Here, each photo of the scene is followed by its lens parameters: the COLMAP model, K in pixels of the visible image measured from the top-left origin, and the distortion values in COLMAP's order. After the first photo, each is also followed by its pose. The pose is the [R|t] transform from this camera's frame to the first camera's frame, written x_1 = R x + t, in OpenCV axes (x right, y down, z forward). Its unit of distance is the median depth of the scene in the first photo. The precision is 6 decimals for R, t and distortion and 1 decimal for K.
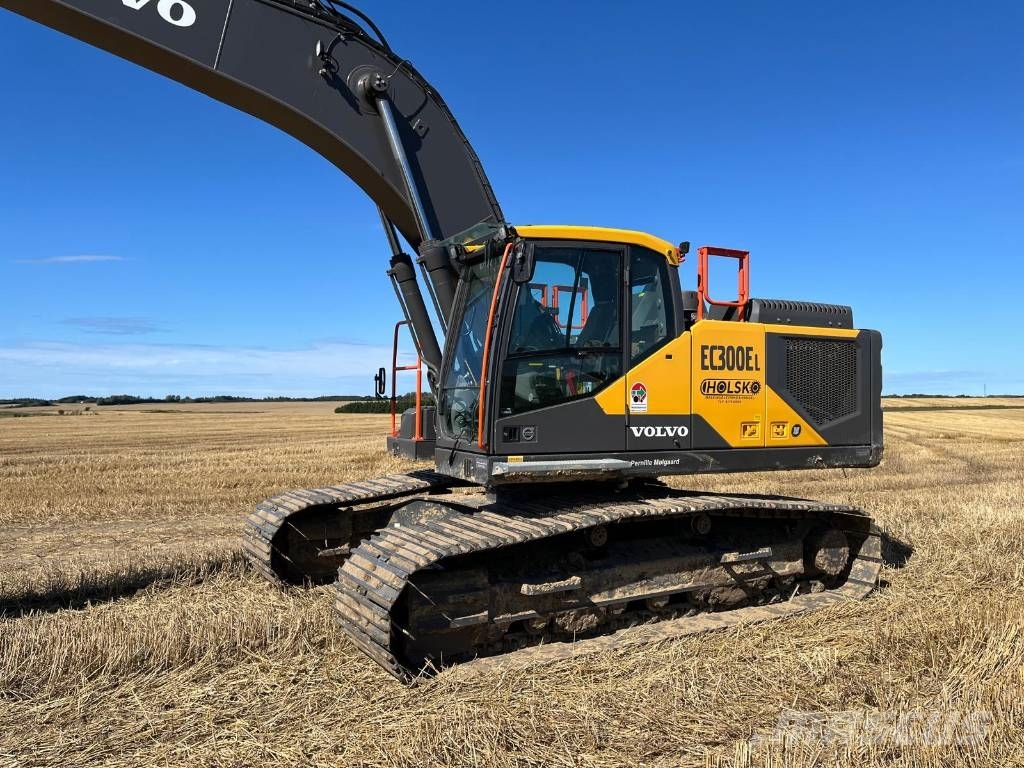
lens RADIAL K [[768.7, 0, 509.3], [0, 768.7, 372.6], [0, 0, 1]] dist [0.076345, -0.092336]
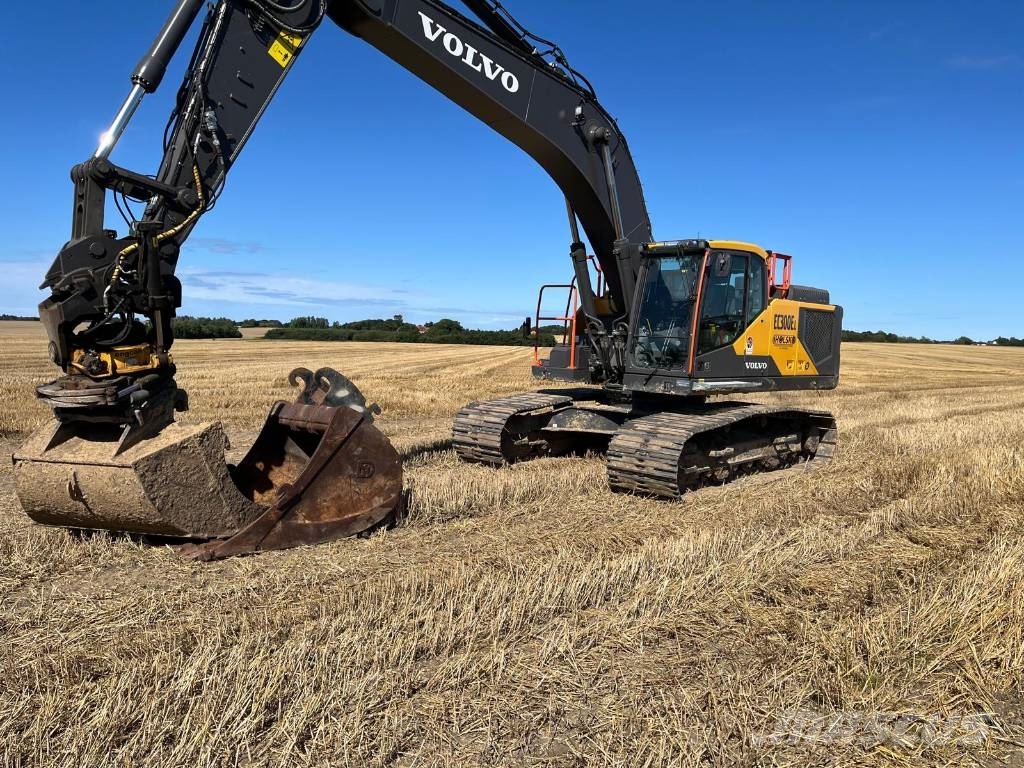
lens RADIAL K [[750.1, 0, 497.5], [0, 750.1, 385.3], [0, 0, 1]] dist [0.033882, -0.005365]
pose [[0.963479, 0.010584, 0.267574, -0.735863], [-0.037923, 0.994541, 0.097212, -0.017805], [-0.265085, -0.103809, 0.958621, -0.398614]]
